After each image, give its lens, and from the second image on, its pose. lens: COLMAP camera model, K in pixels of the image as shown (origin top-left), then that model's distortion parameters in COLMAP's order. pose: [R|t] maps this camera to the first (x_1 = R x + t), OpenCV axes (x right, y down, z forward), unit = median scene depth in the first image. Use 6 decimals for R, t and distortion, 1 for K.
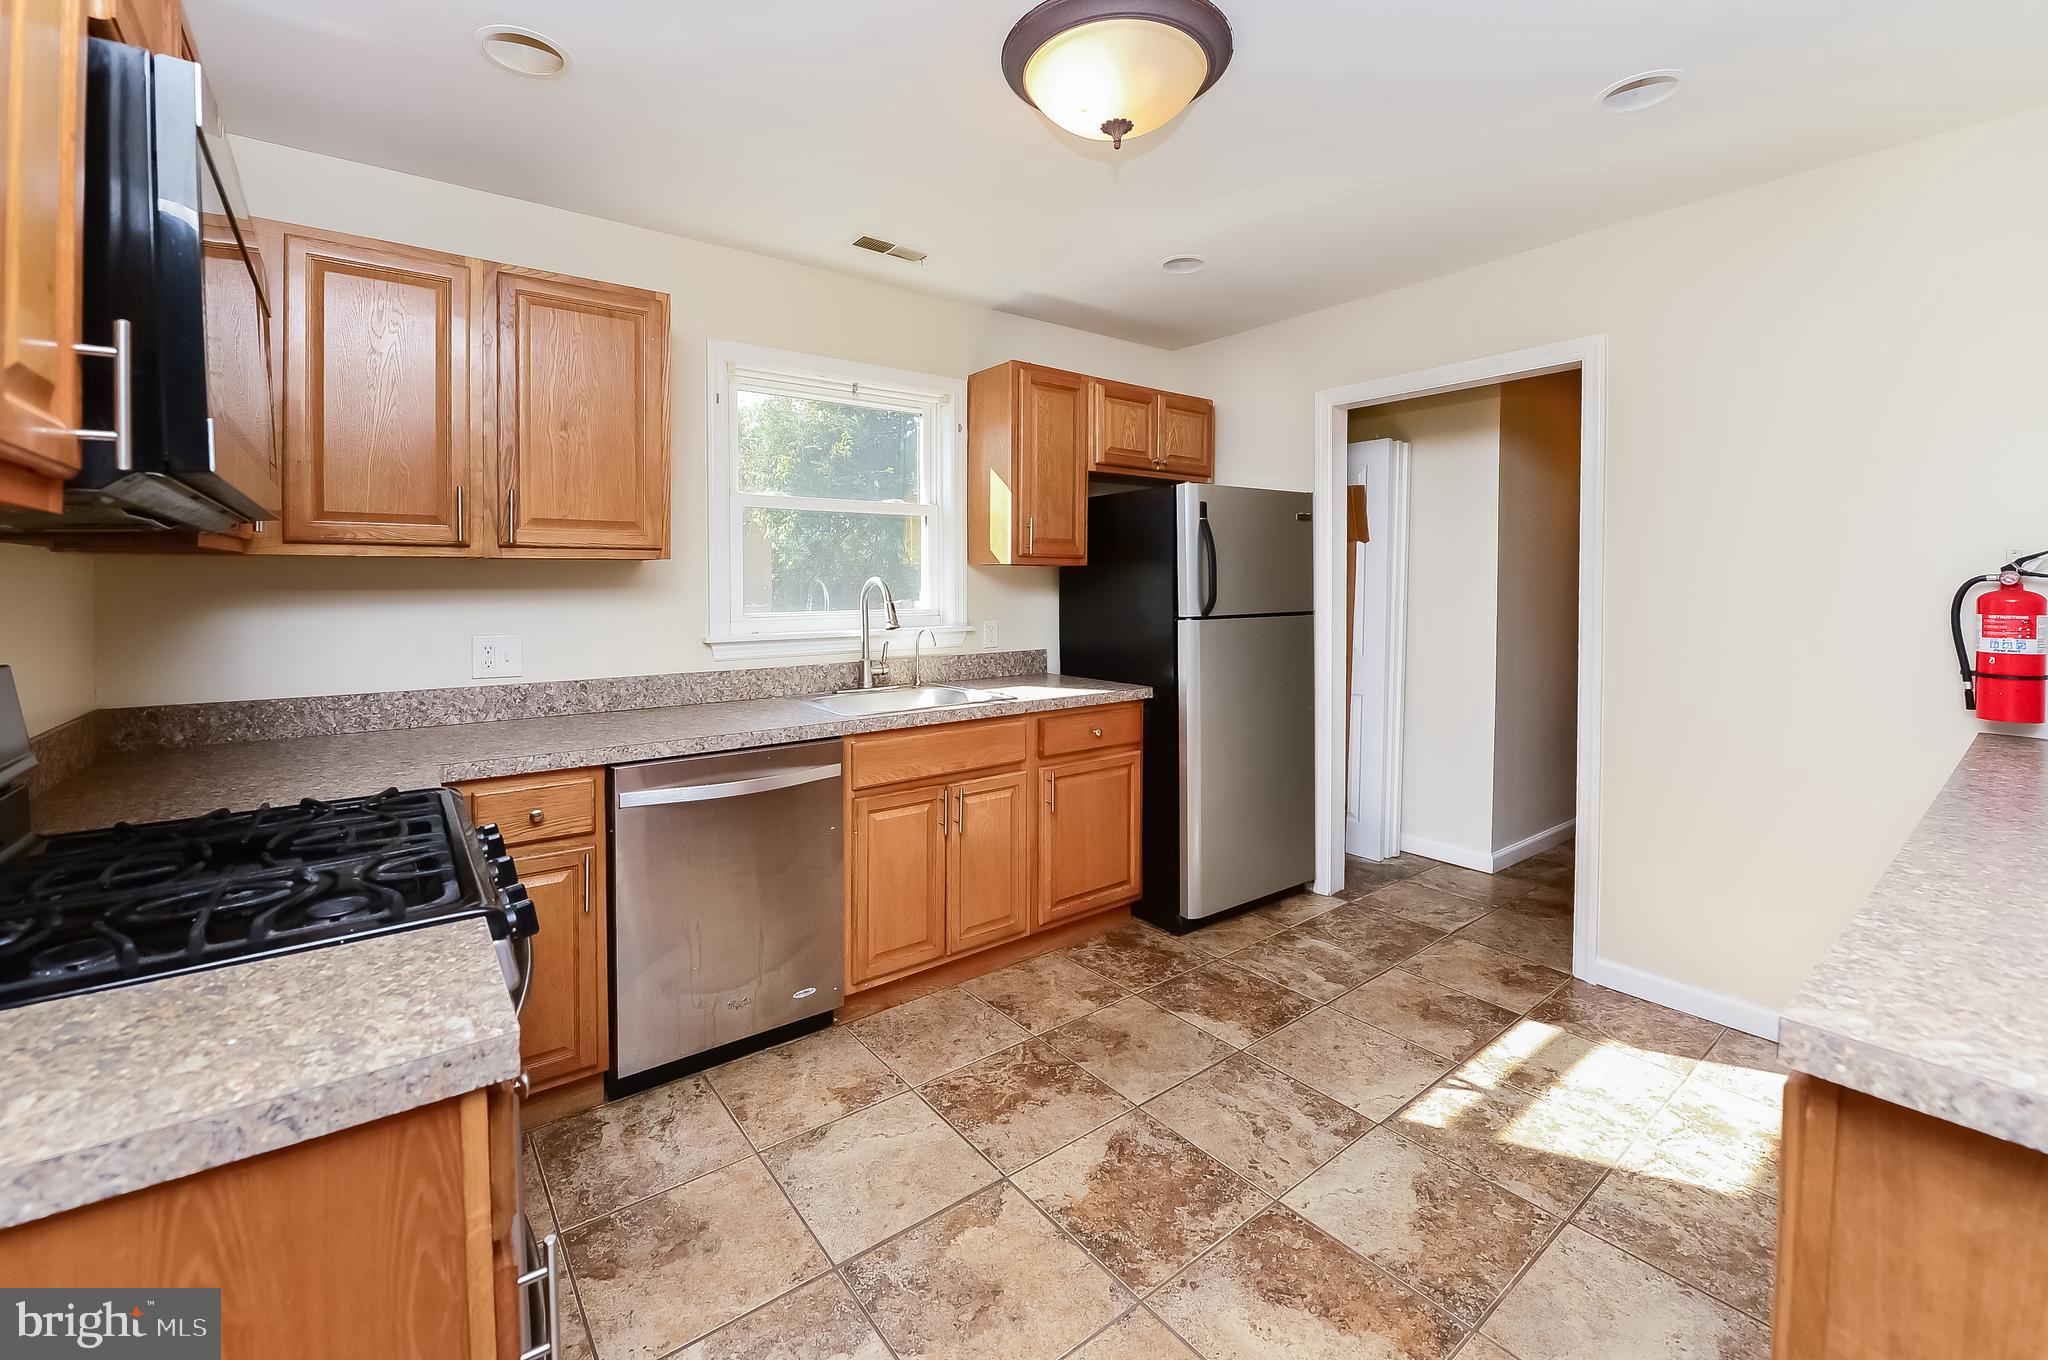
lens RADIAL K [[848.2, 0, 1026.6], [0, 848.2, 583.3], [0, 0, 1]] dist [-0.018447, -0.000053]
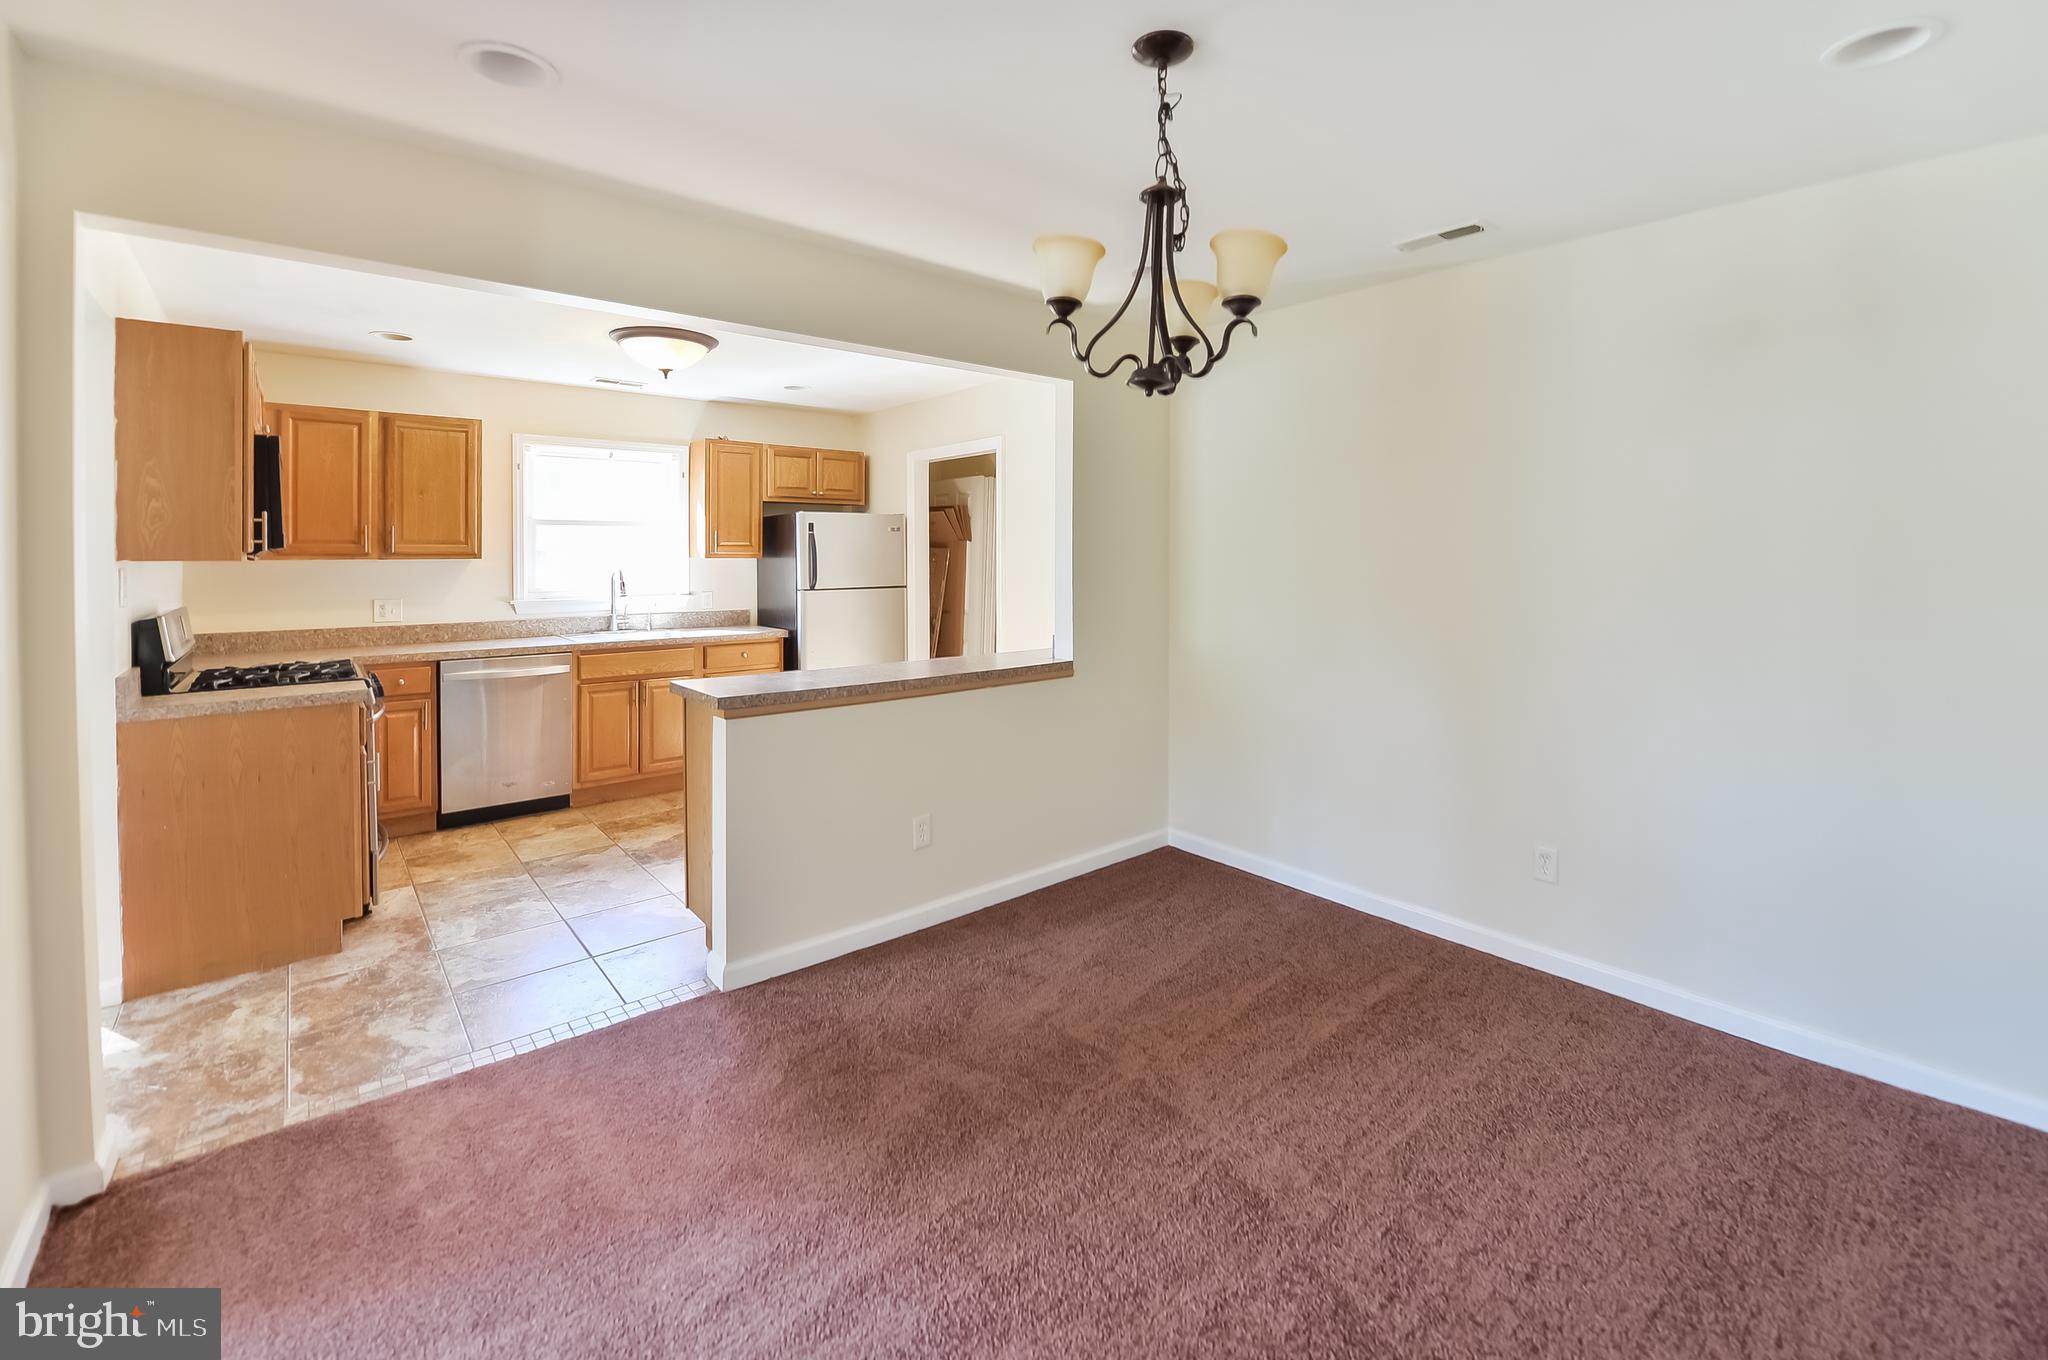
lens RADIAL K [[866.3, 0, 1028.6], [0, 866.3, 552.4], [0, 0, 1]] dist [-0.019565, -0.000284]
pose [[0.999060, -0.000373, 0.043337, 0.575277], [0.000716, 0.999968, -0.007911, -0.021403], [-0.043333, 0.007934, 0.999029, -0.779614]]
